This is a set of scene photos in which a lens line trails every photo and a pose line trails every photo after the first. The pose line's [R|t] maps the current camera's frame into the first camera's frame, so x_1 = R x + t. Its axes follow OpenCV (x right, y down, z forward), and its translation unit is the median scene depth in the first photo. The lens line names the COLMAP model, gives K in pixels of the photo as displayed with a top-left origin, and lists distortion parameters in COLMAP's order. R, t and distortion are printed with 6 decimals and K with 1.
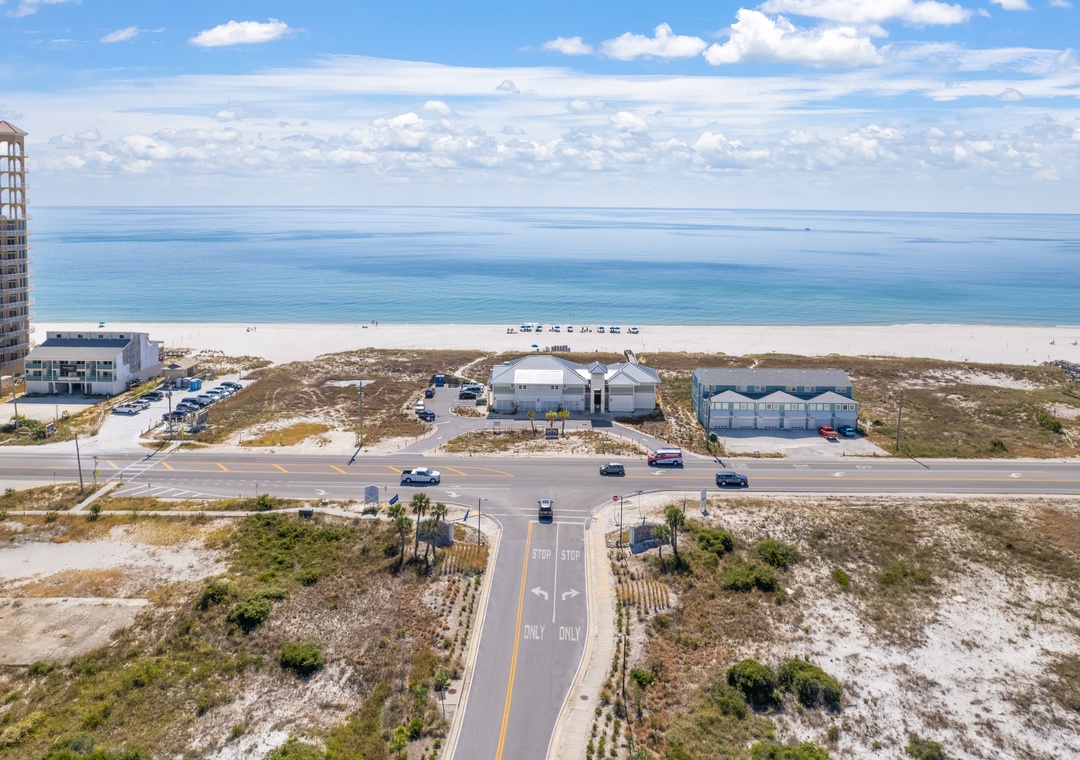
lens RADIAL K [[707.1, 0, 540.0], [0, 707.1, 380.0], [0, 0, 1]] dist [-0.050941, 0.000536]
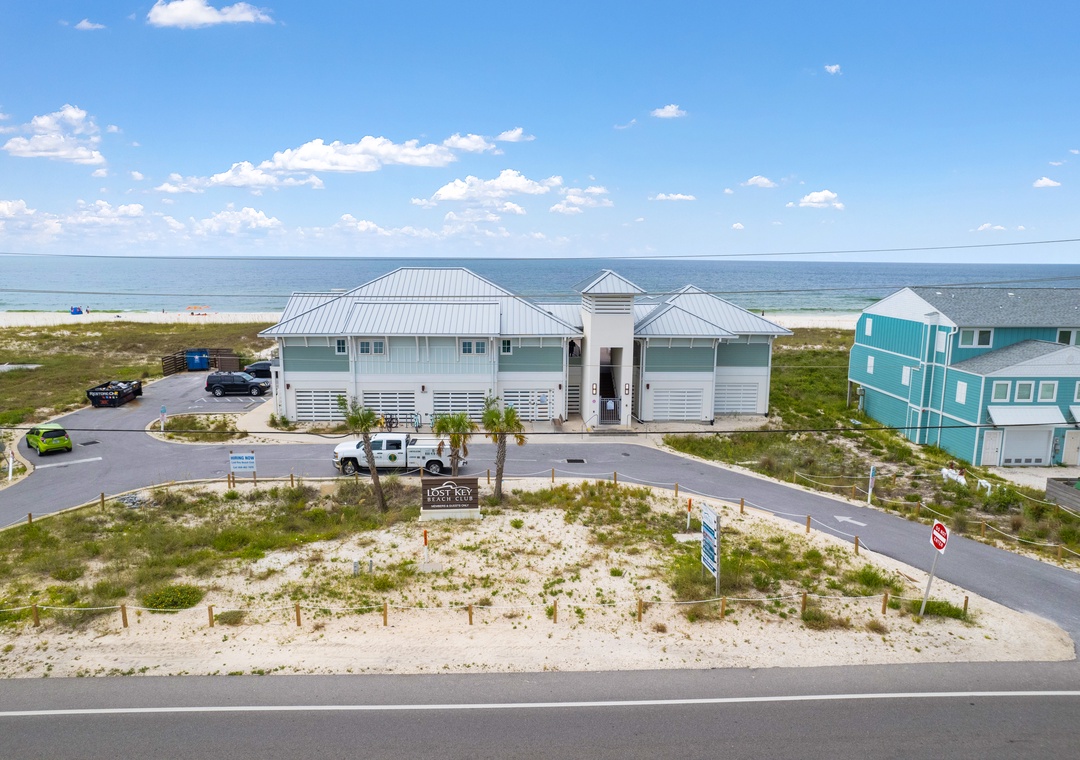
lens RADIAL K [[707.1, 0, 540.0], [0, 707.1, 380.0], [0, 0, 1]] dist [-0.050941, 0.000536]
pose [[0.996713, -0.004228, 0.080908, 0.024632], [0.009294, 0.998012, -0.062341, 0.045554], [-0.080484, 0.062888, 0.994770, 0.684018]]
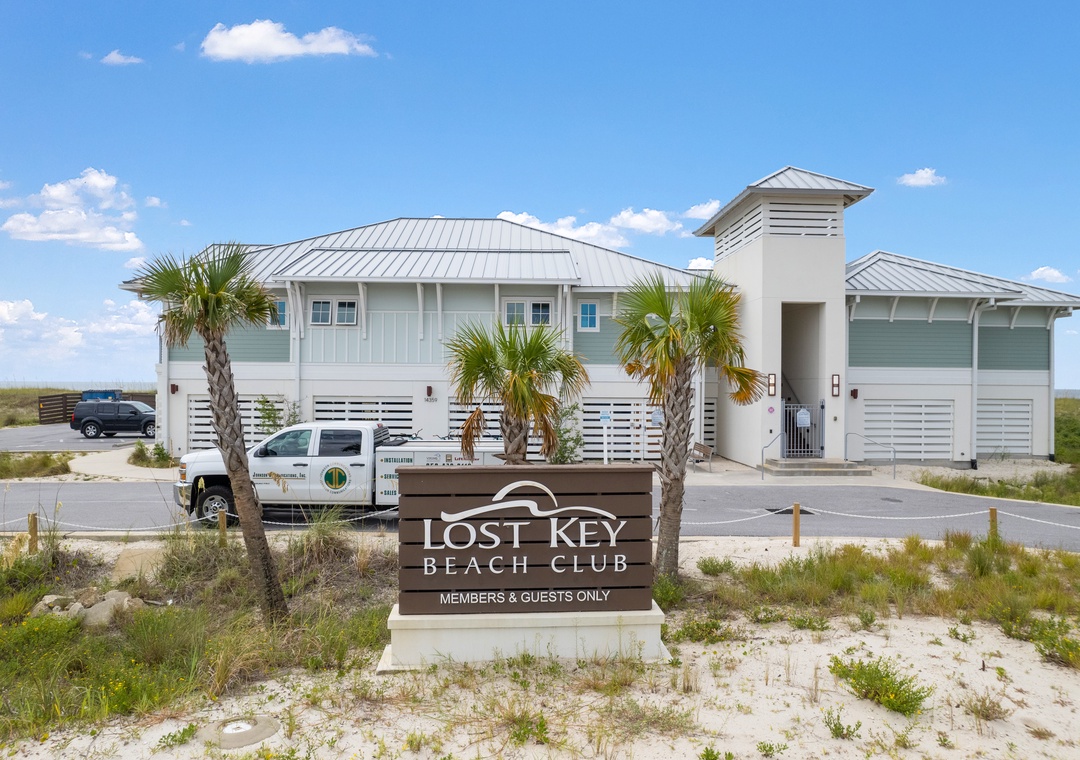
lens RADIAL K [[707.1, 0, 540.0], [0, 707.1, 380.0], [0, 0, 1]] dist [-0.050941, 0.000536]
pose [[0.997951, 0.009310, 0.063306, 0.012980], [0.006230, 0.970522, -0.240934, 0.066393], [-0.063683, 0.240834, 0.968475, 0.845784]]
